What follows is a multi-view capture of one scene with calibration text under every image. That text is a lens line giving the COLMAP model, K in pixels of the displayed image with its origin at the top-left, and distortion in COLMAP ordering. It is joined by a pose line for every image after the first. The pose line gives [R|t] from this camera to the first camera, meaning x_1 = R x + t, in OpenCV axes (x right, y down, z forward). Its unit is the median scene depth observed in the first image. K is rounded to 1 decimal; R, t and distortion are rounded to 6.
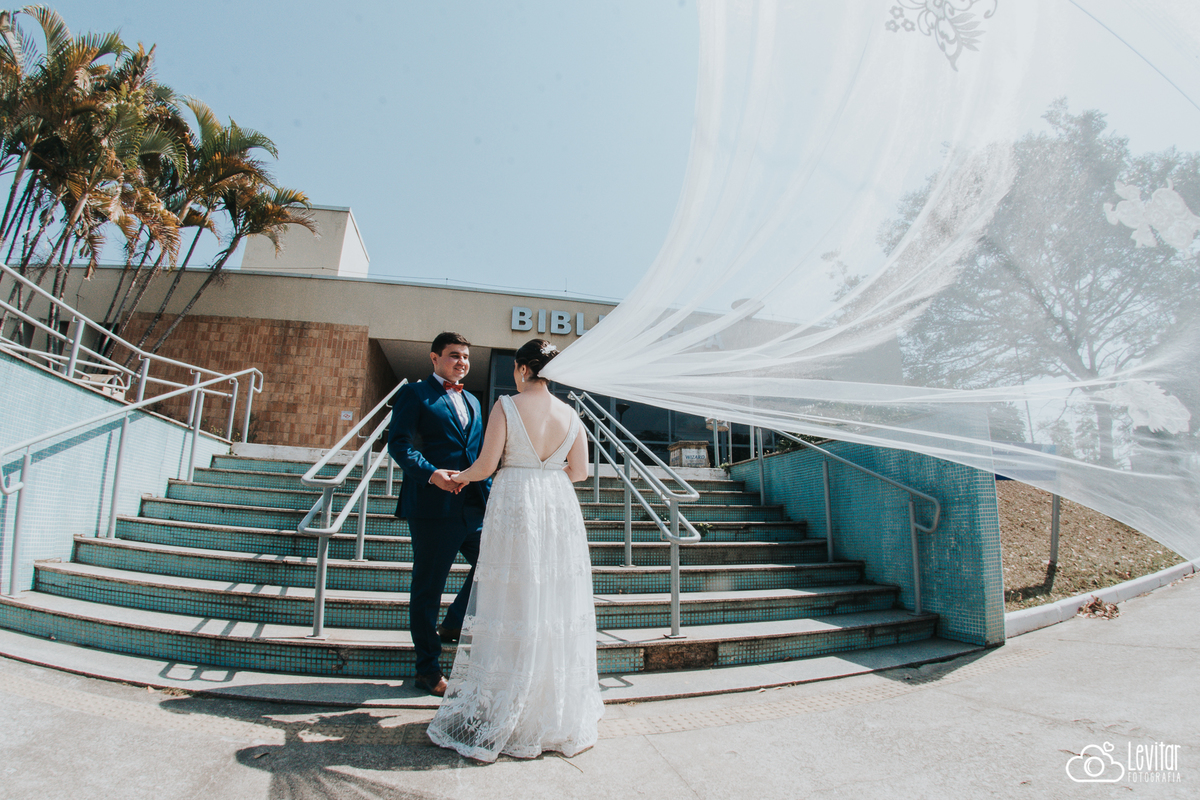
lens RADIAL K [[513.1, 0, 600.0], [0, 513.1, 400.0], [0, 0, 1]] dist [-0.127701, 0.000440]
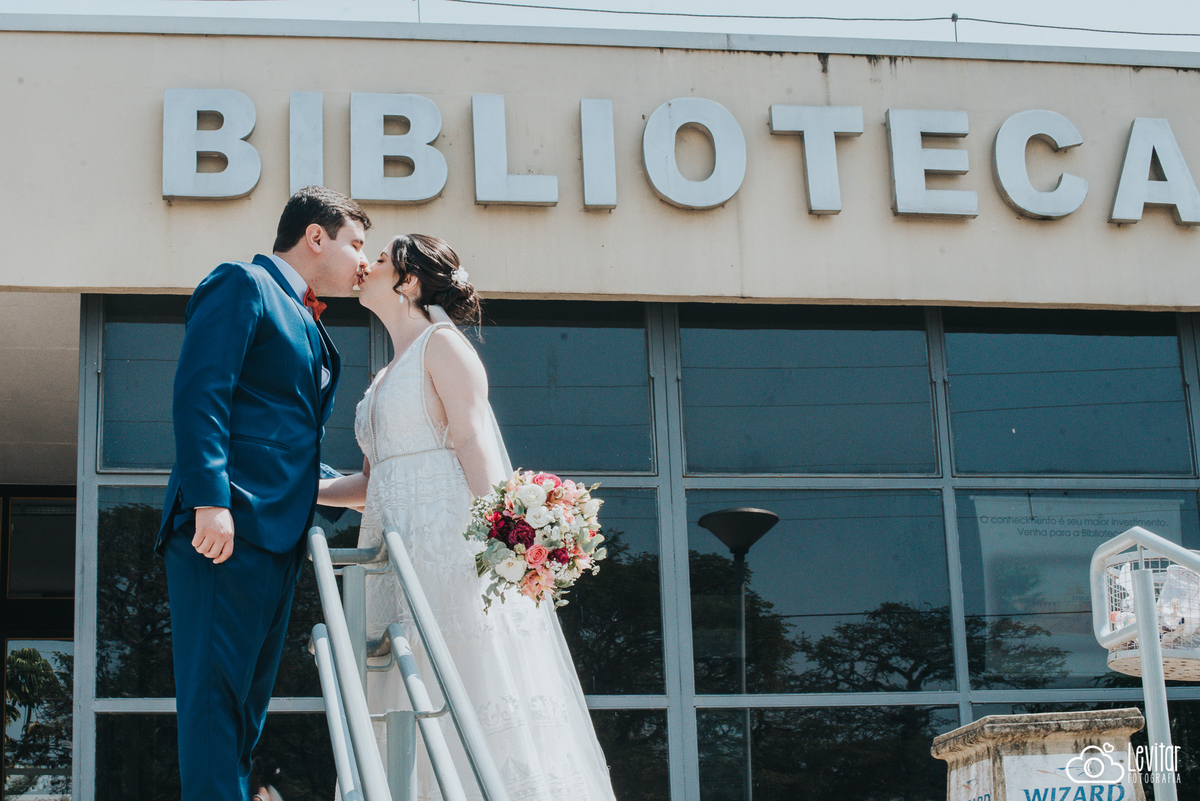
lens RADIAL K [[2177.9, 0, 483.8], [0, 2177.9, 438.1], [0, 0, 1]] dist [-0.144340, 0.098783]
pose [[0.993193, -0.059734, -0.100001, 0.115887], [0.058288, 0.998149, -0.017328, -0.045782], [0.100851, 0.011381, 0.994836, 0.363148]]
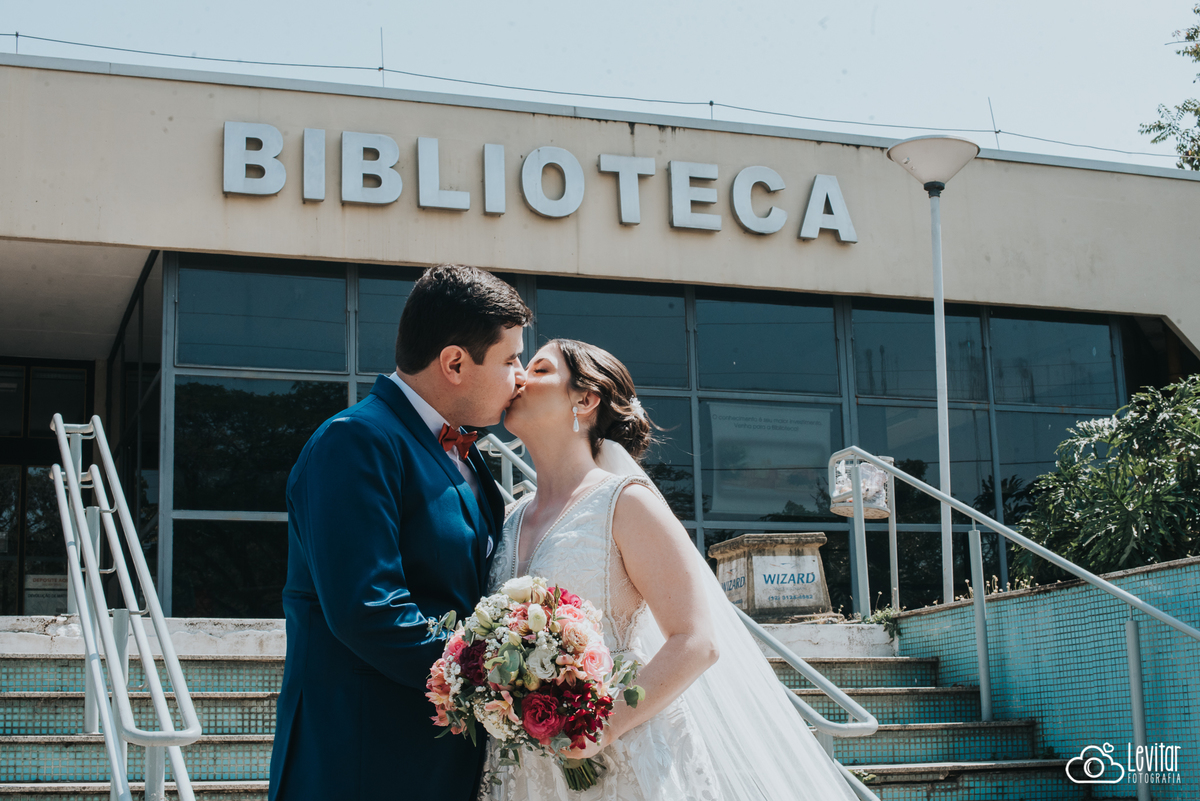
lens RADIAL K [[1788.5, 0, 600.0], [0, 1788.5, 400.5], [0, 0, 1]] dist [-0.148220, 0.067495]
pose [[0.993253, -0.014283, 0.115083, -0.187026], [0.009528, 0.999082, 0.041766, -0.141185], [-0.115574, -0.040388, 0.992477, -0.472122]]
